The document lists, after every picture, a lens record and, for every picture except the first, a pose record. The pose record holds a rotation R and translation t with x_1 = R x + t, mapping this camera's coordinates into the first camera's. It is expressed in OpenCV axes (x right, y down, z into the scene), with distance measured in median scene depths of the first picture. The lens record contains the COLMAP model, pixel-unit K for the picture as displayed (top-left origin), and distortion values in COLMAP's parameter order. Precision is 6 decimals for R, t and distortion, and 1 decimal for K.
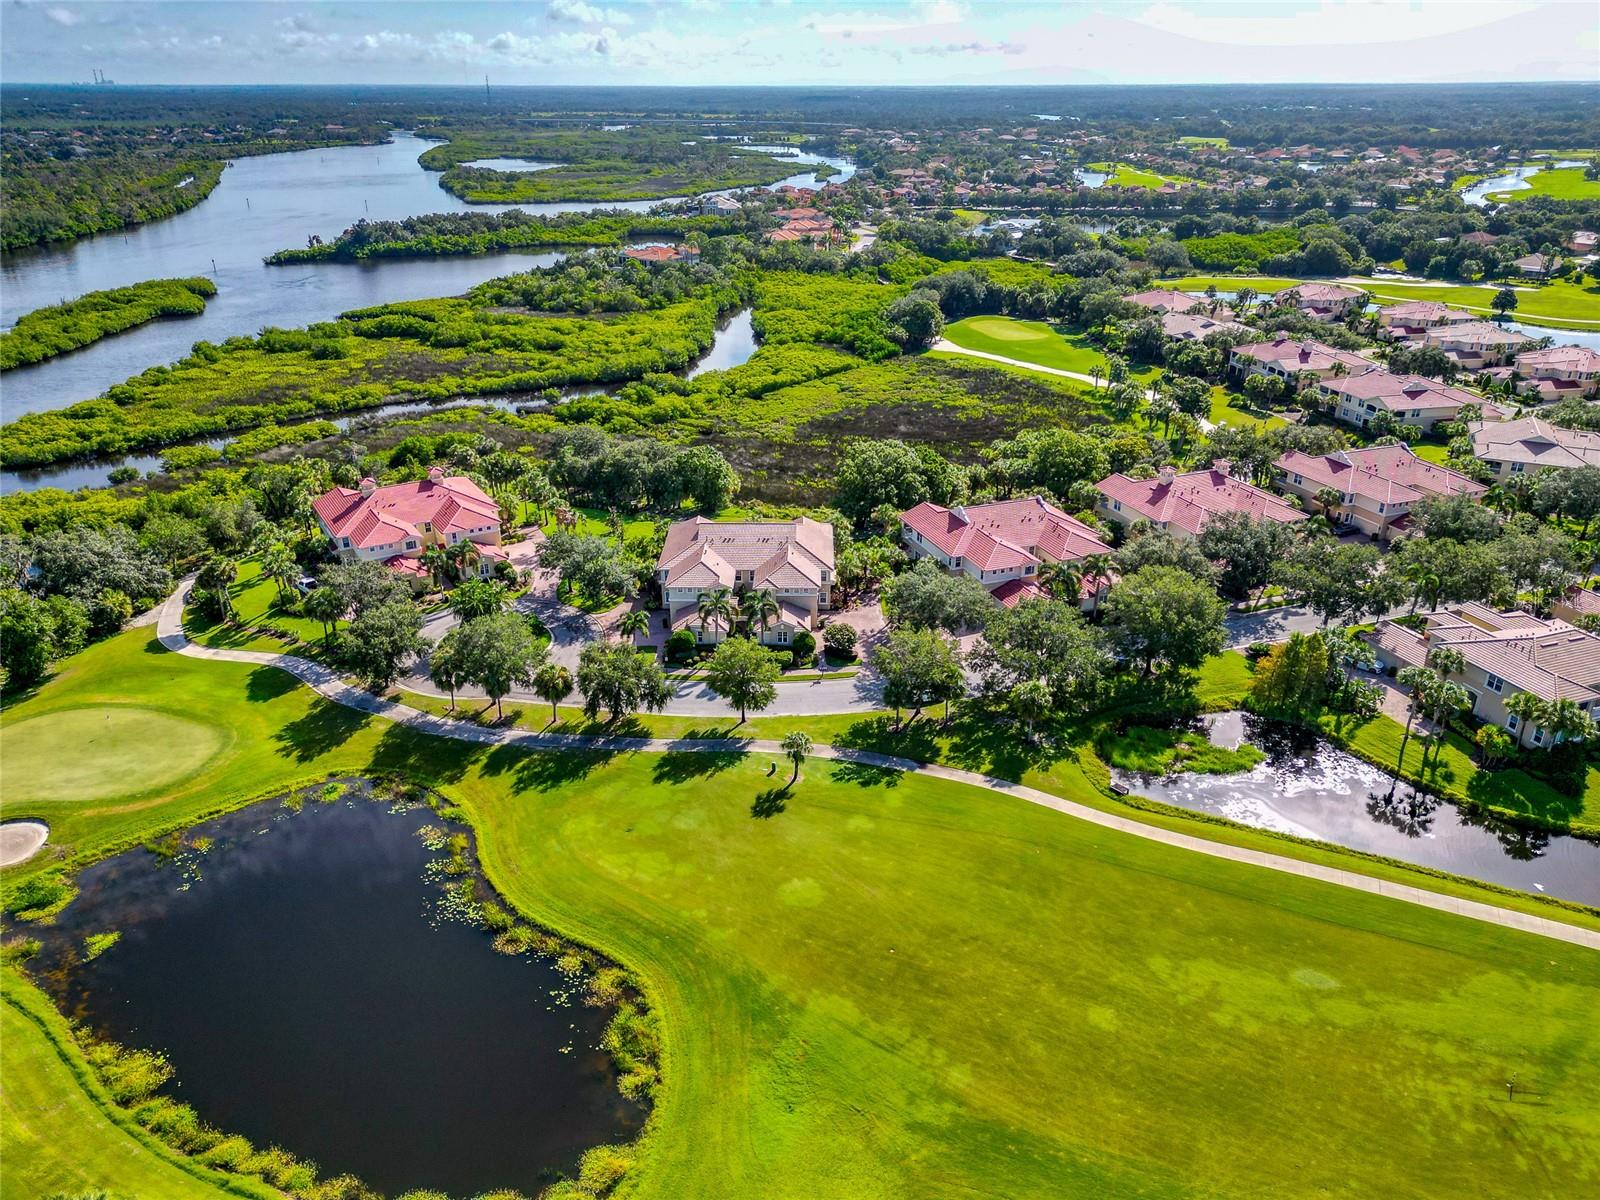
lens RADIAL K [[1131.8, 0, 795.7], [0, 1131.8, 595.0], [0, 0, 1]] dist [0.068011, -0.063027]
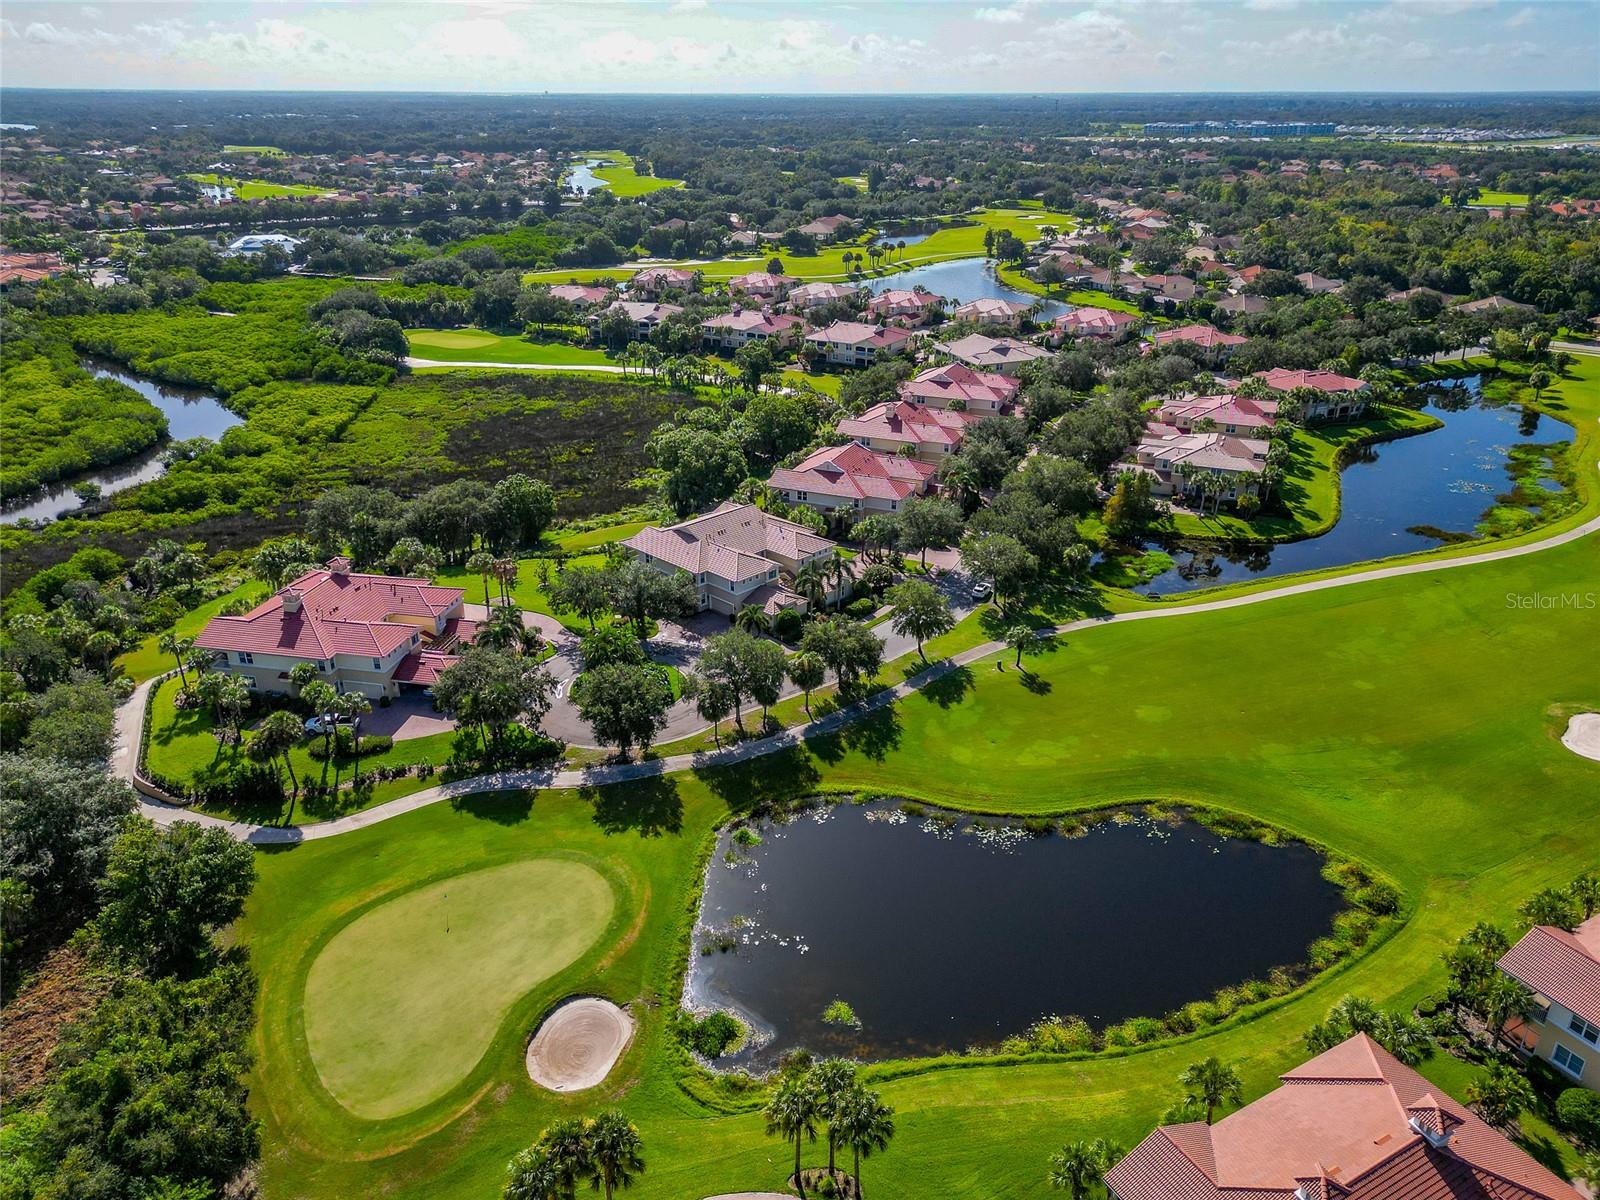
lens RADIAL K [[1153.9, 0, 800.0], [0, 1153.9, 600.0], [0, 0, 1]] dist [0.029302, 0.001139]
pose [[0.681359, -0.285982, 0.673768, -1.303958], [0.290360, 0.950591, 0.109849, -0.146167], [-0.671893, 0.120789, 0.730732, 0.327567]]
